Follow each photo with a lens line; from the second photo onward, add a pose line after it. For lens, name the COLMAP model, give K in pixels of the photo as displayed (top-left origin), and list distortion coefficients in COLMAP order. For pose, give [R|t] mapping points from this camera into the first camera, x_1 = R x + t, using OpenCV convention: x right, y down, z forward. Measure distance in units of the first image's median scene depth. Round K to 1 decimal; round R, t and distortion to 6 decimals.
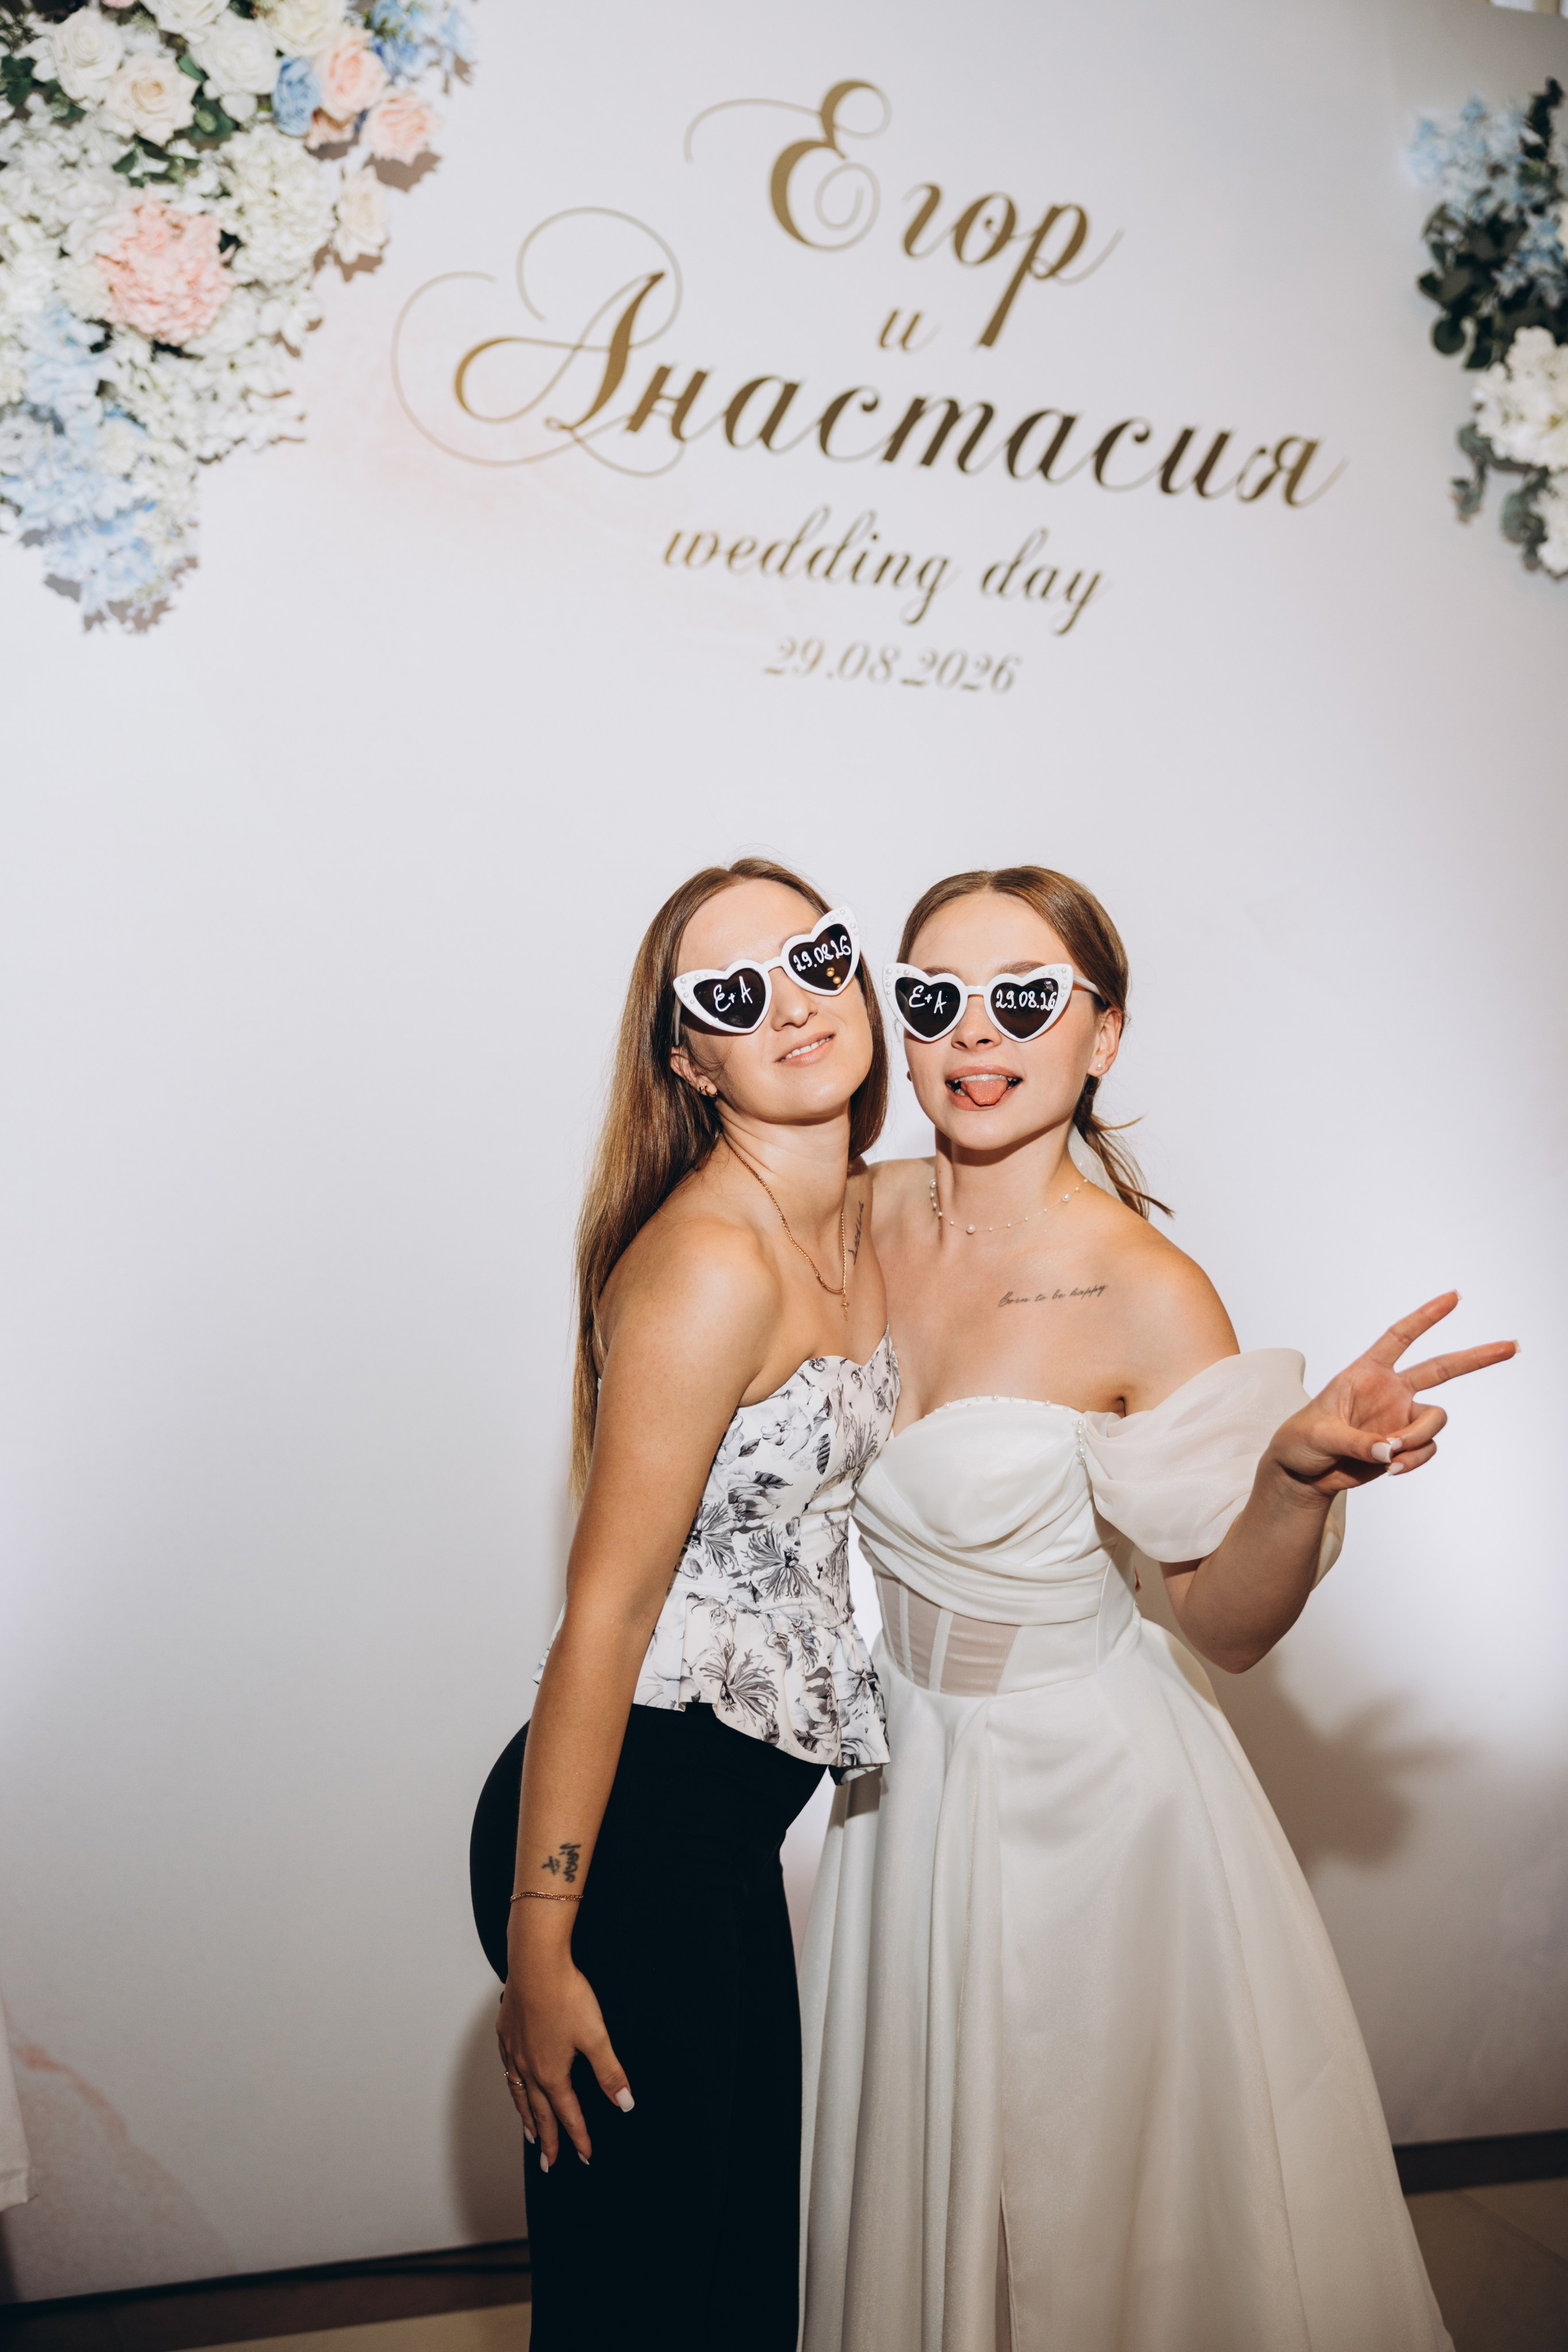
lens RADIAL K [[2994.7, 0, 773.5], [0, 2994.7, 1173.5], [0, 0, 1]] dist [0.331768, -0.640262]
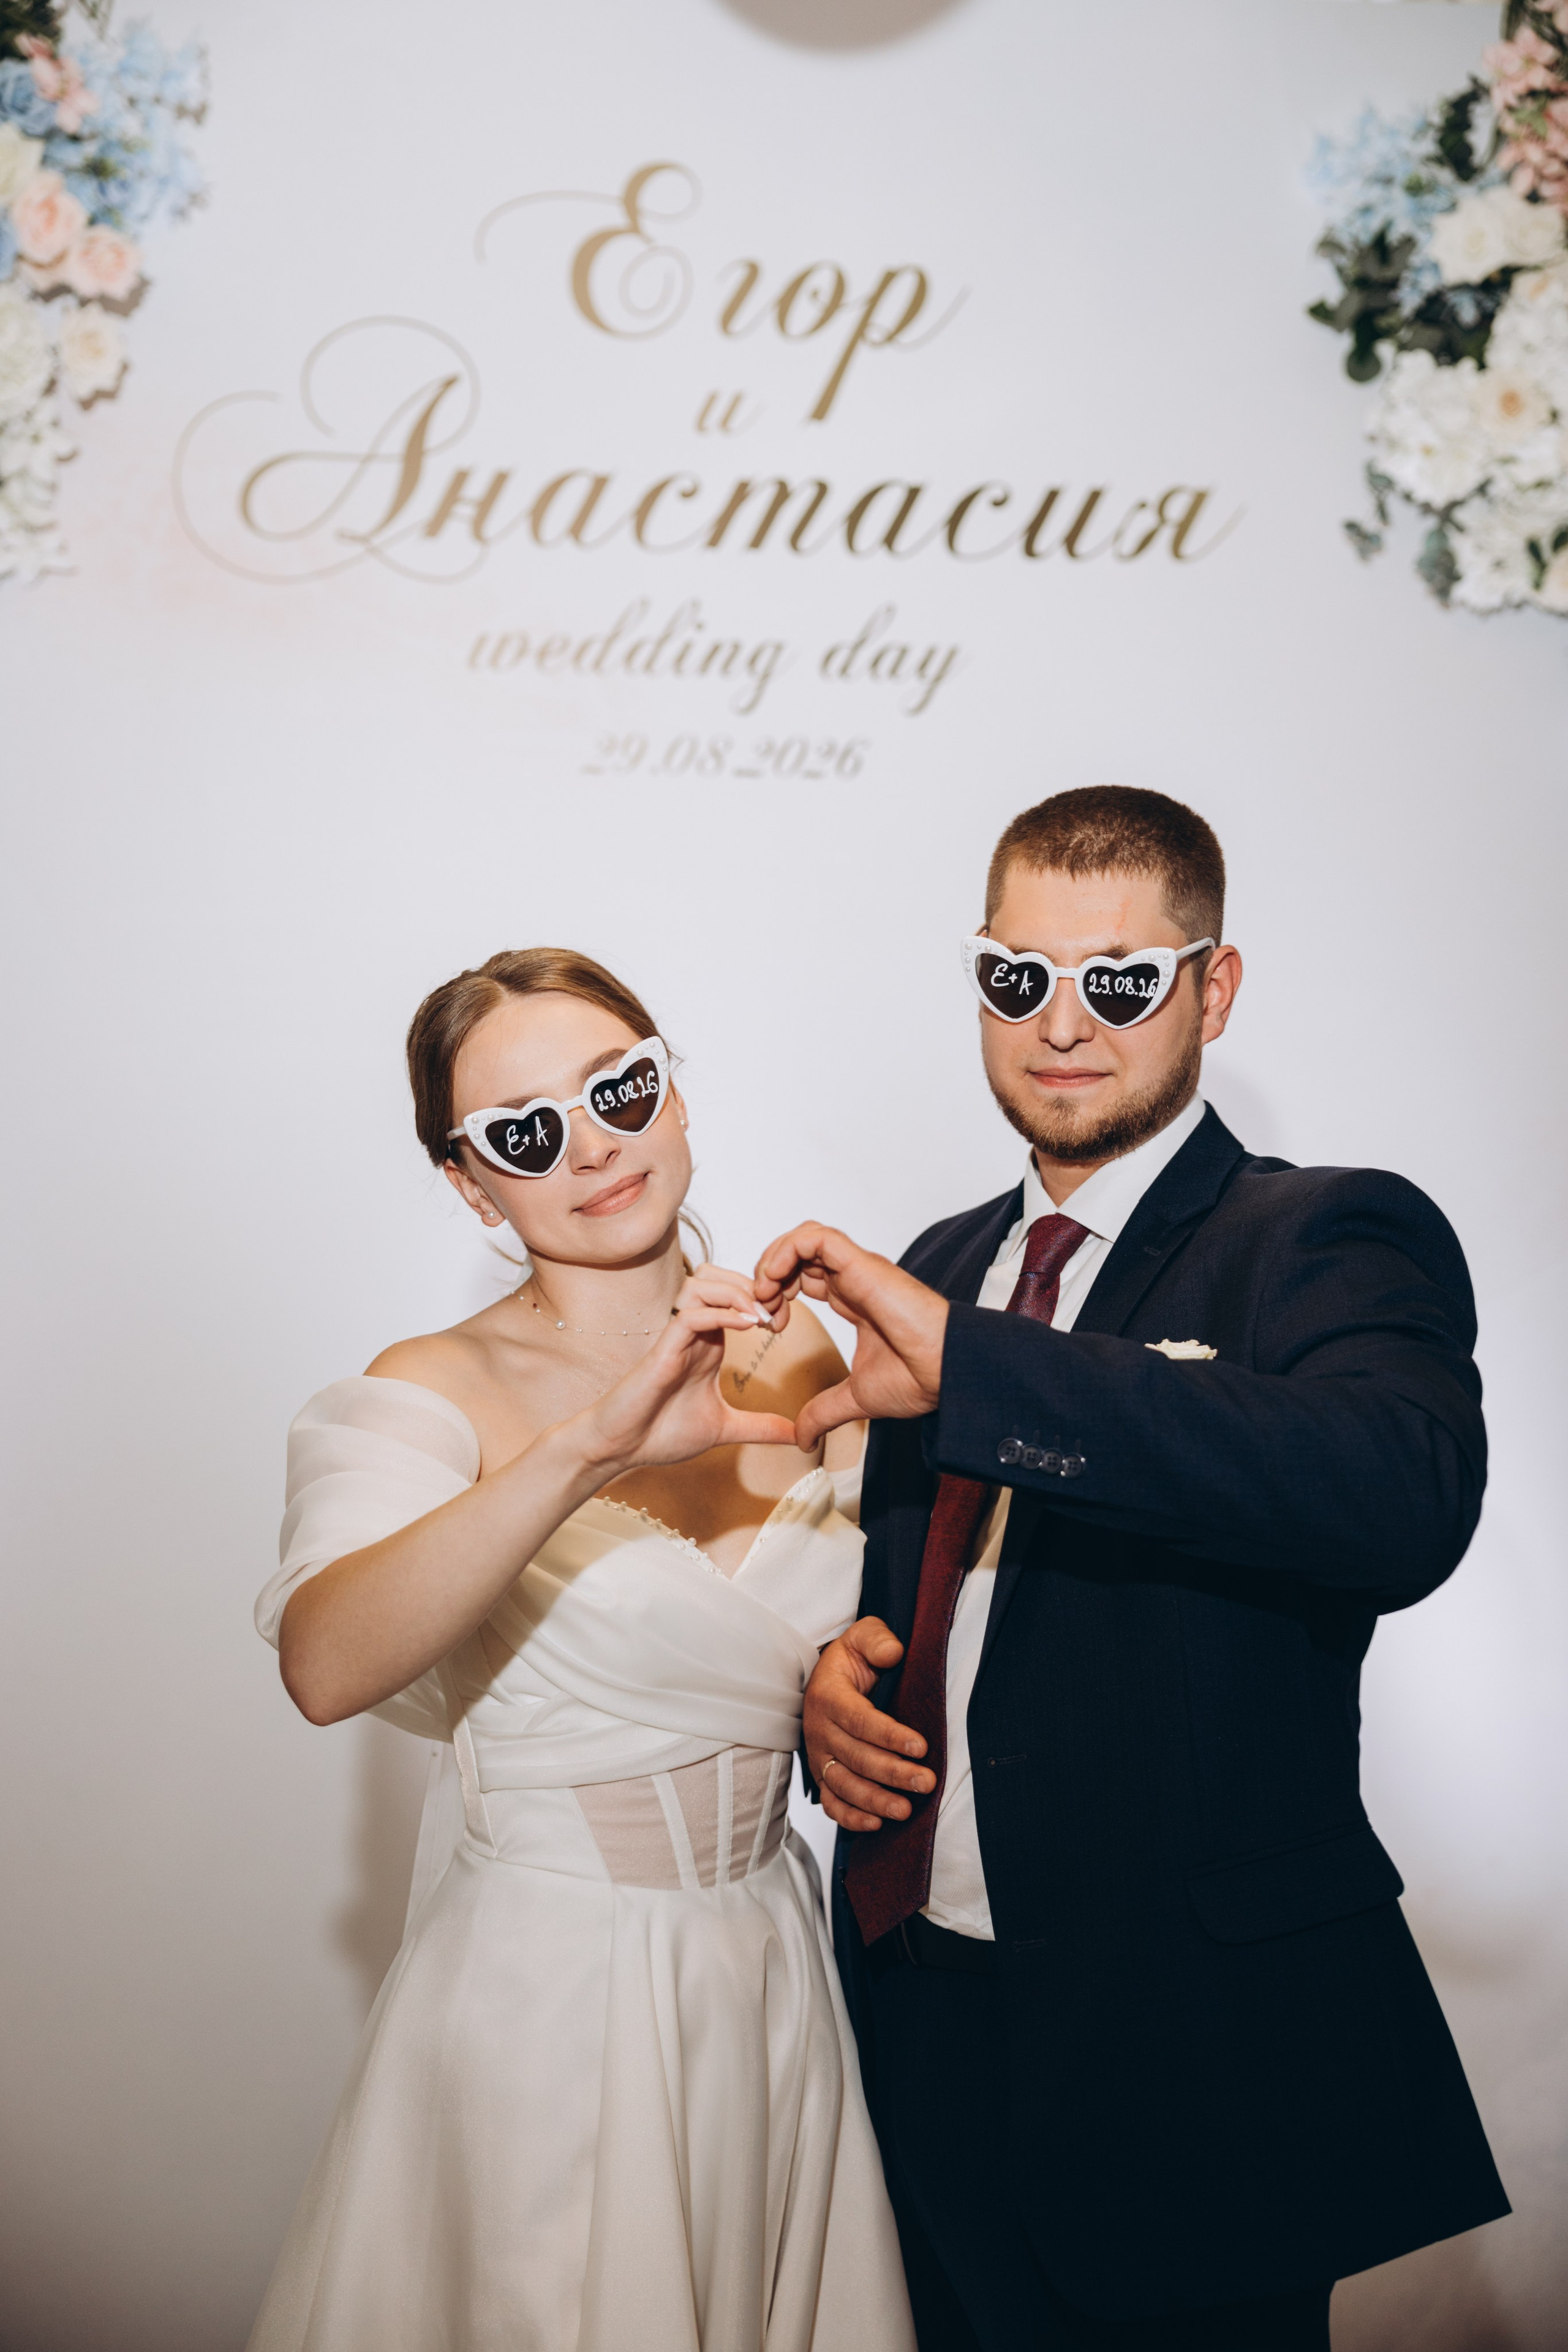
lens RADIAL K [[3318.1, 0, 778.6], [0, 3318.1, 1179.0], [0, 0, 1]] dist [0.458461, -1.114673]
pose [[0.968666, -0.026474, -0.246953, 0.318795], [0.018457, 0.999227, -0.034722, 0.004118], [0.247681, 0.029076, 0.968405, -0.025787]]
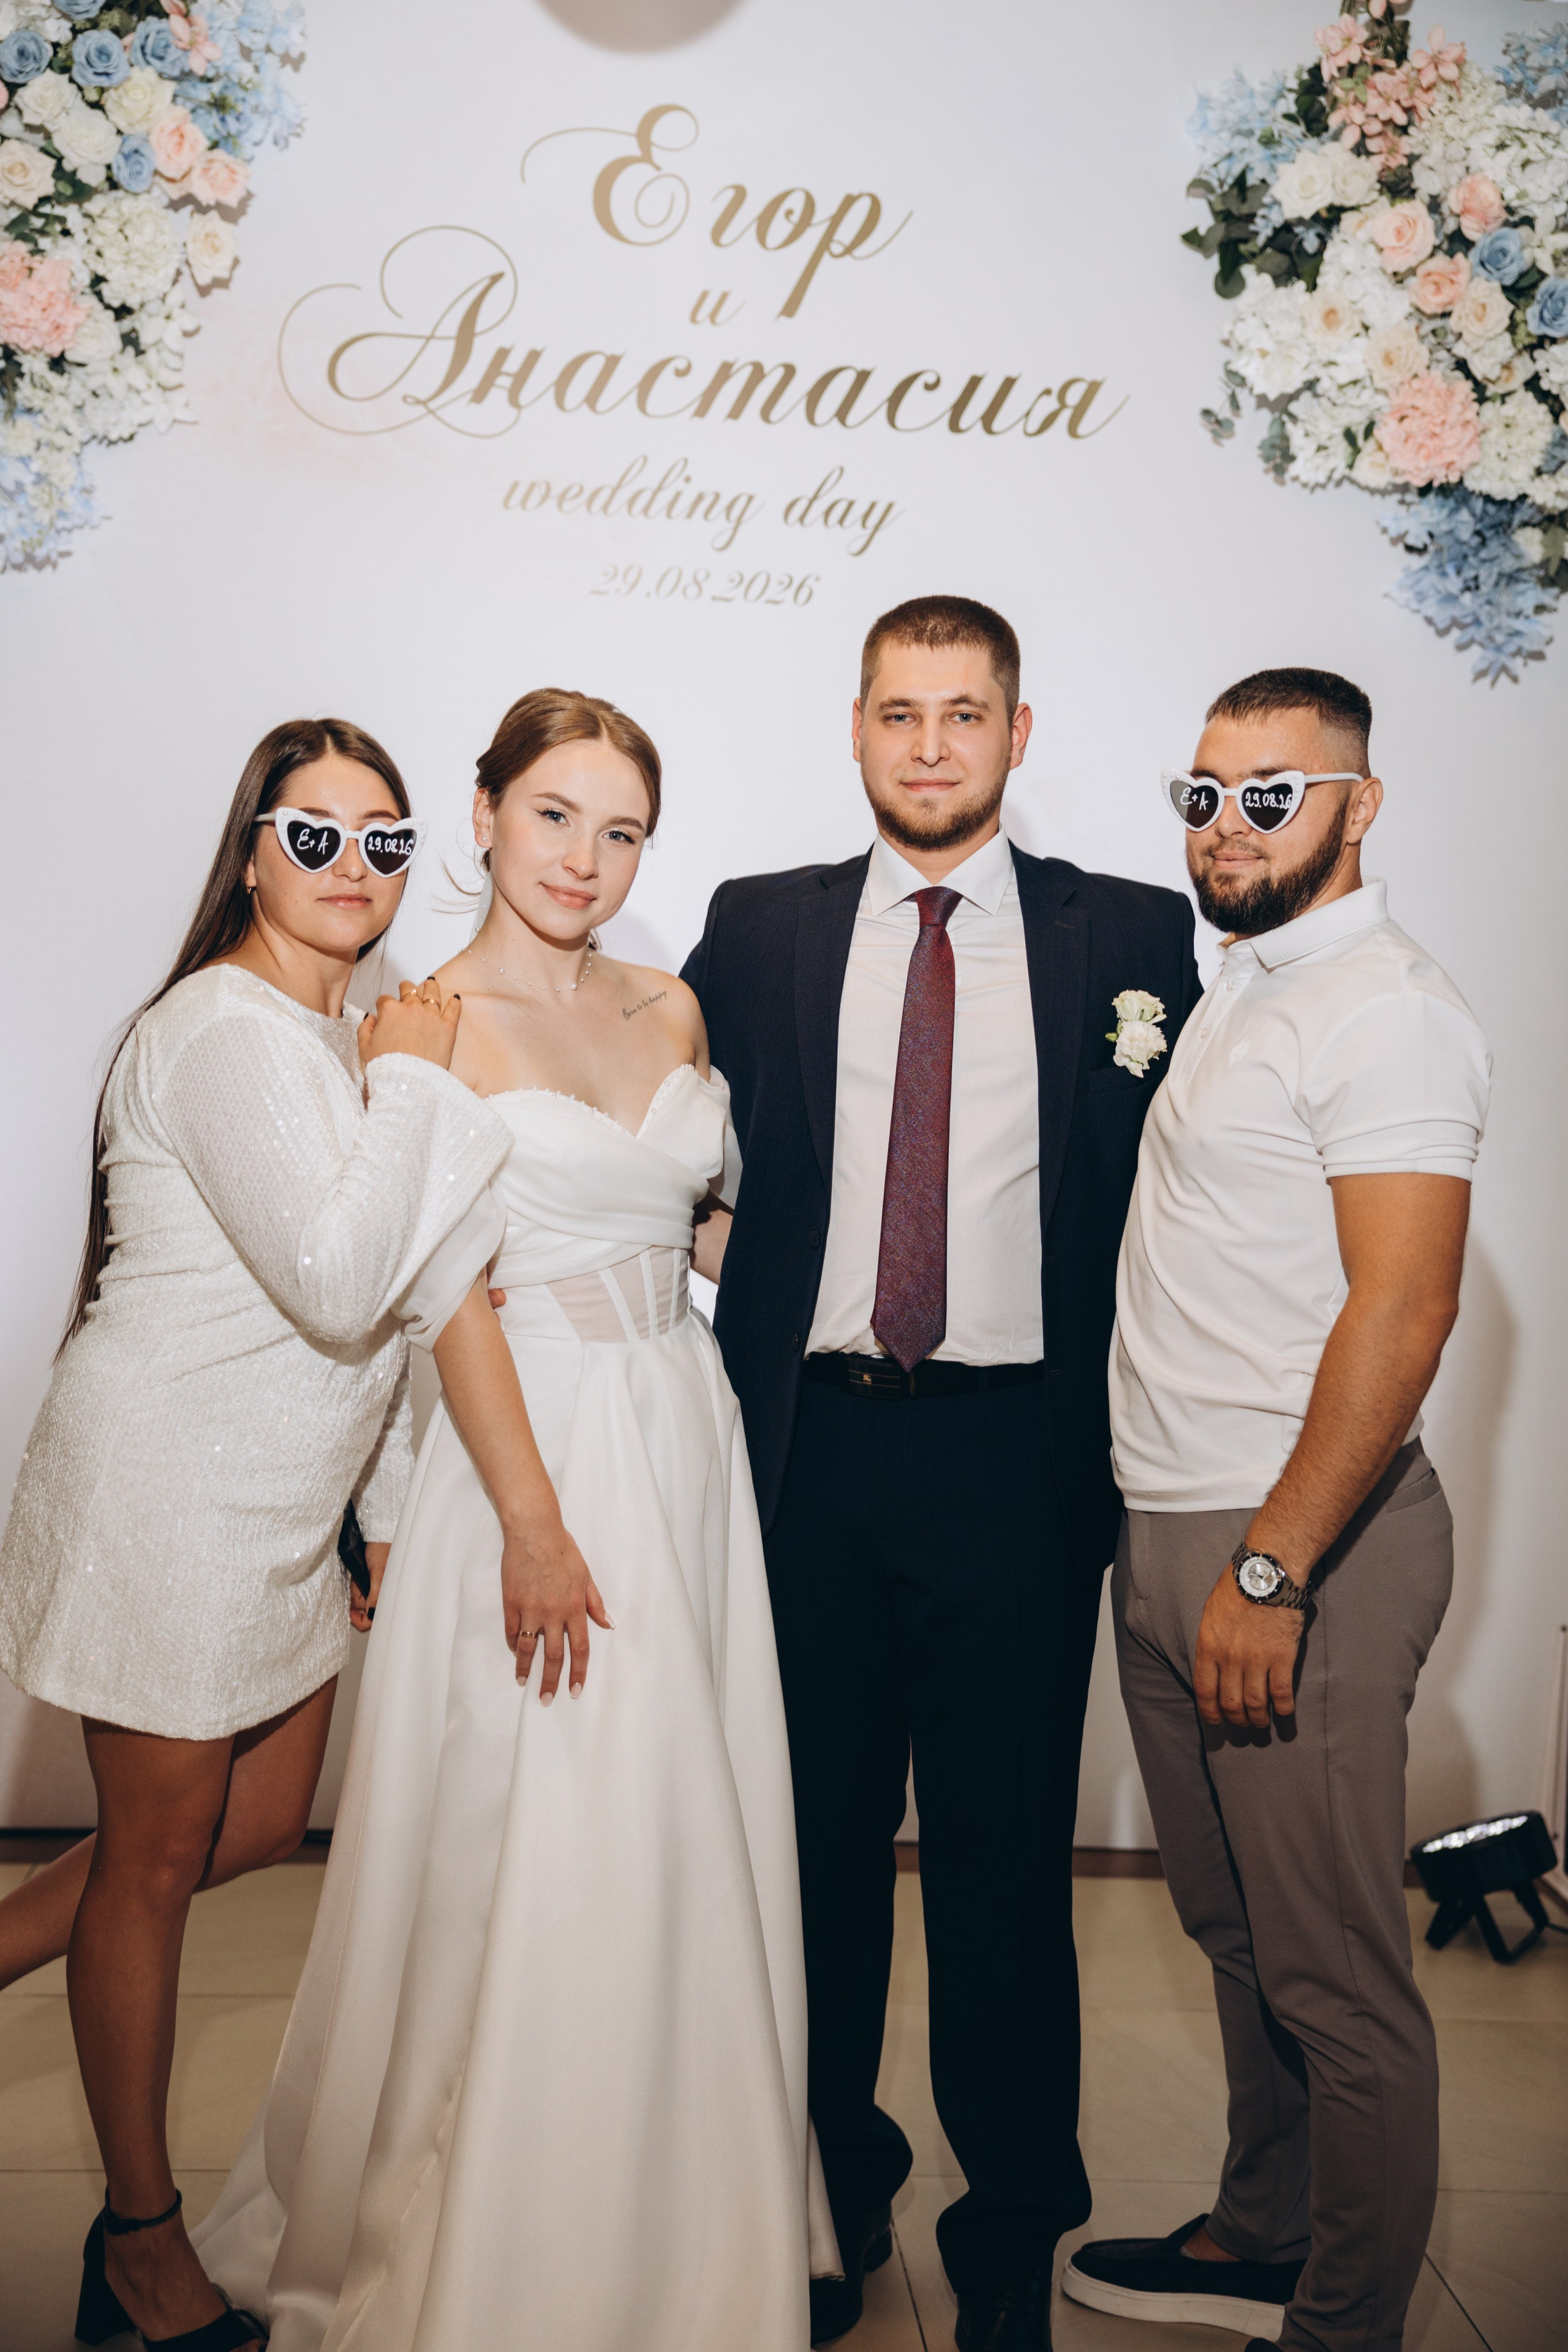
lens RADIAL K [[2994.7, 0, 773.5], [0, 2994.7, 1173.5], [0, 0, 1]] dist [0.331768, -0.640262]
pose [[0.953160, 0.024663, -0.301459, 0.442892], [-0.019922, 0.999625, 0.018792, 0.045339], [0.301810, -0.011906, 0.953294, -0.157599]]
